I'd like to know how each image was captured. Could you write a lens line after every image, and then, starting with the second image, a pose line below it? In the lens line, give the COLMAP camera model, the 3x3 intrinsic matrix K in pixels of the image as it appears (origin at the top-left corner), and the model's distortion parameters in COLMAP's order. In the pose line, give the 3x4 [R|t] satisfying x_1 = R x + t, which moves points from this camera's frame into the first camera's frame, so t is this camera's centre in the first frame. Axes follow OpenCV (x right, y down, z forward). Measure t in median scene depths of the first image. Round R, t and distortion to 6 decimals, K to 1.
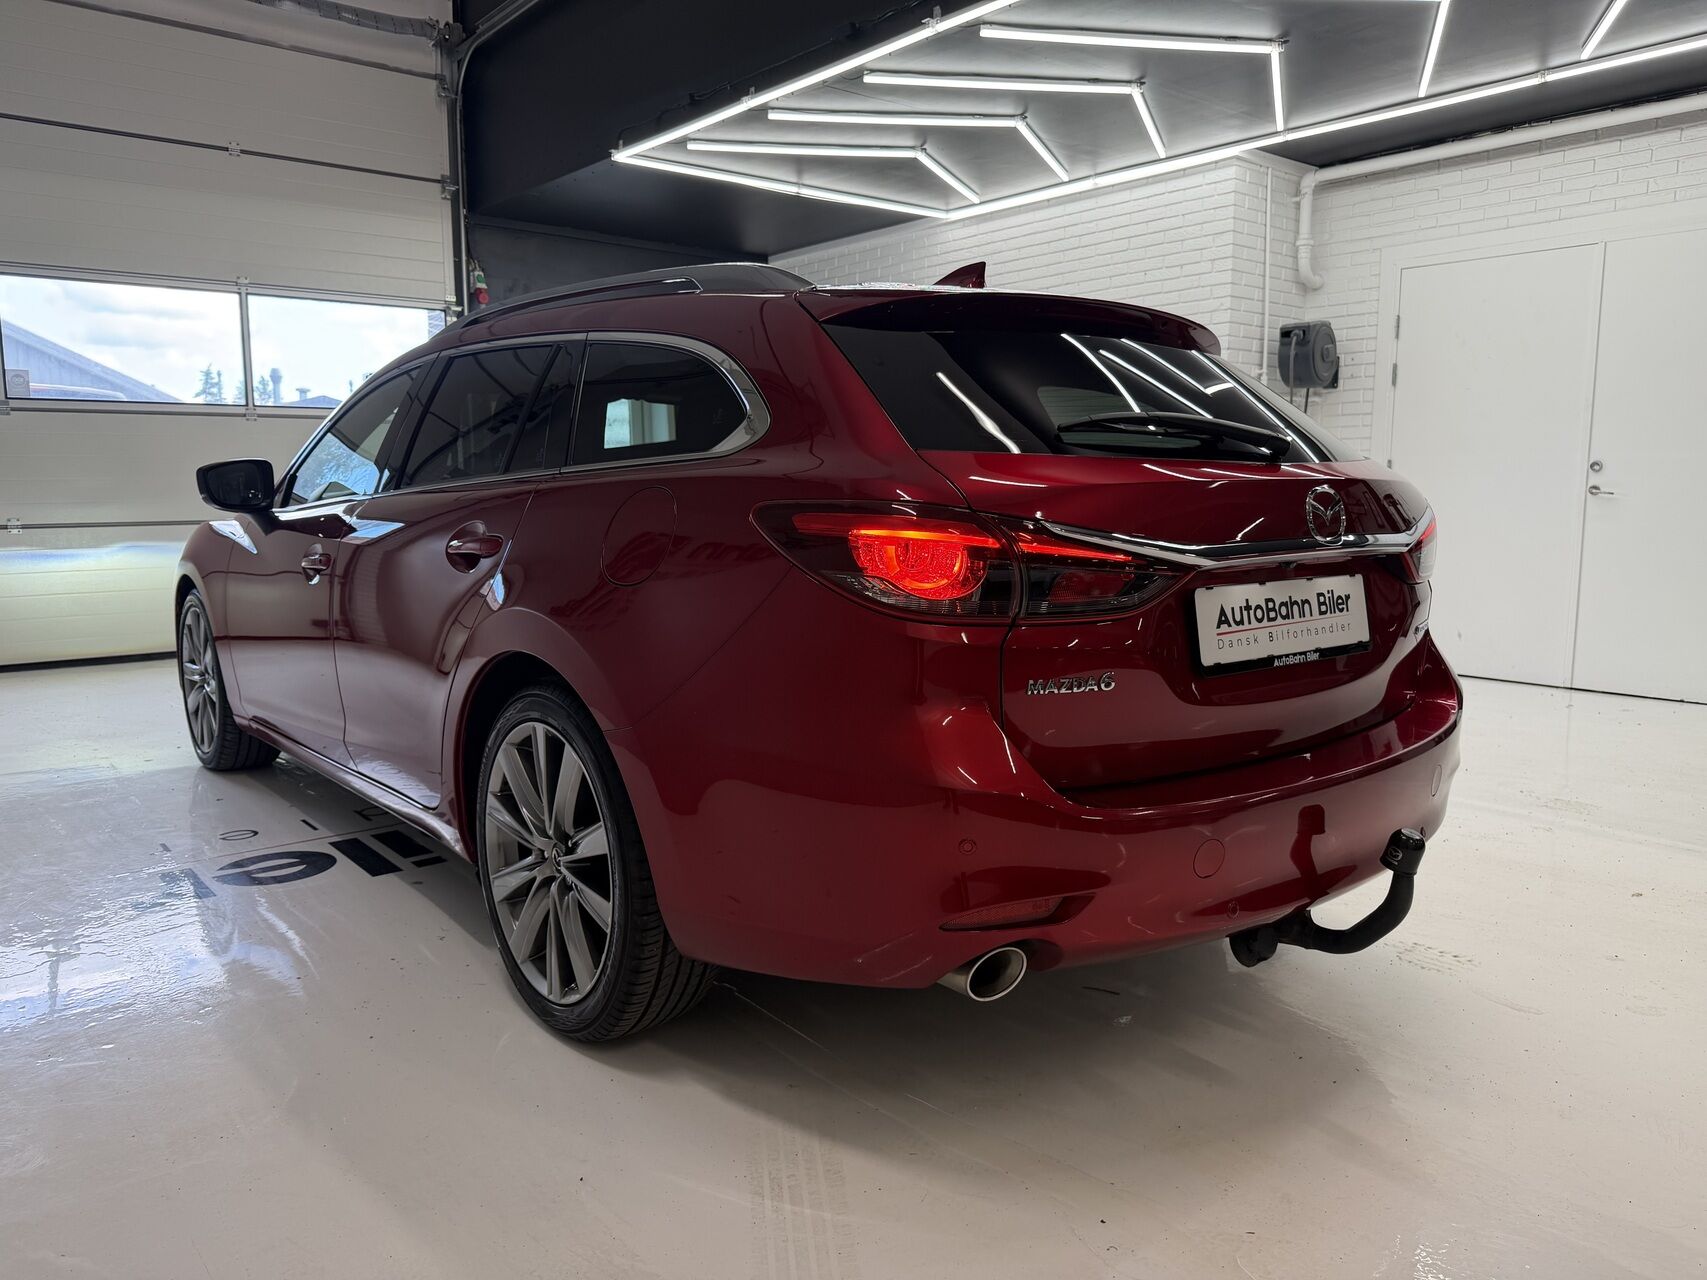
lens RADIAL K [[1239.2, 0, 885.9], [0, 1239.2, 640.6], [0, 0, 1]] dist [-0.004859, -0.009663]
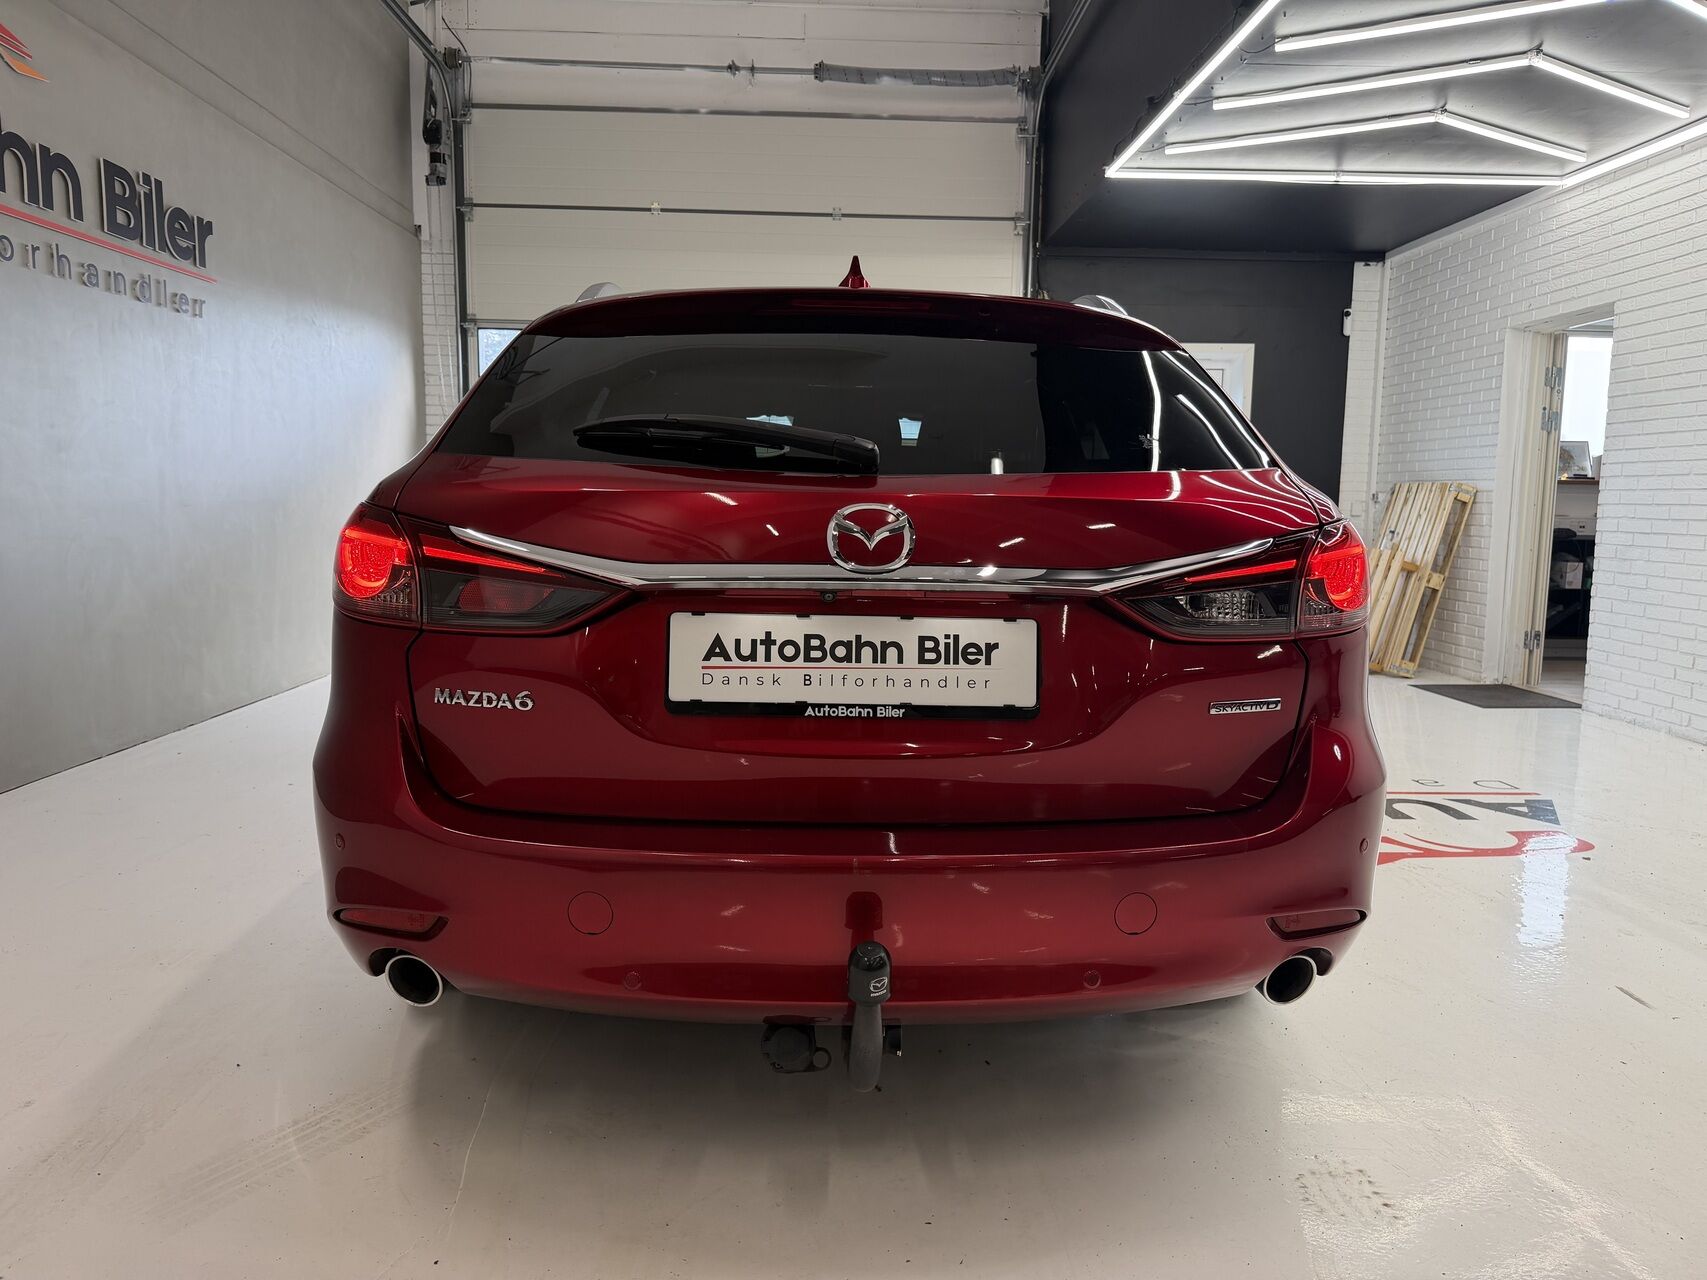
lens RADIAL K [[1215.7, 0, 839.3], [0, 1215.7, 631.2], [0, 0, 1]] dist [0.073292, -0.093335]
pose [[0.783307, 0.083497, -0.616002, 0.812973], [-0.098272, 0.995110, 0.009920, -0.045295], [0.613818, 0.052765, 0.787682, 0.355870]]
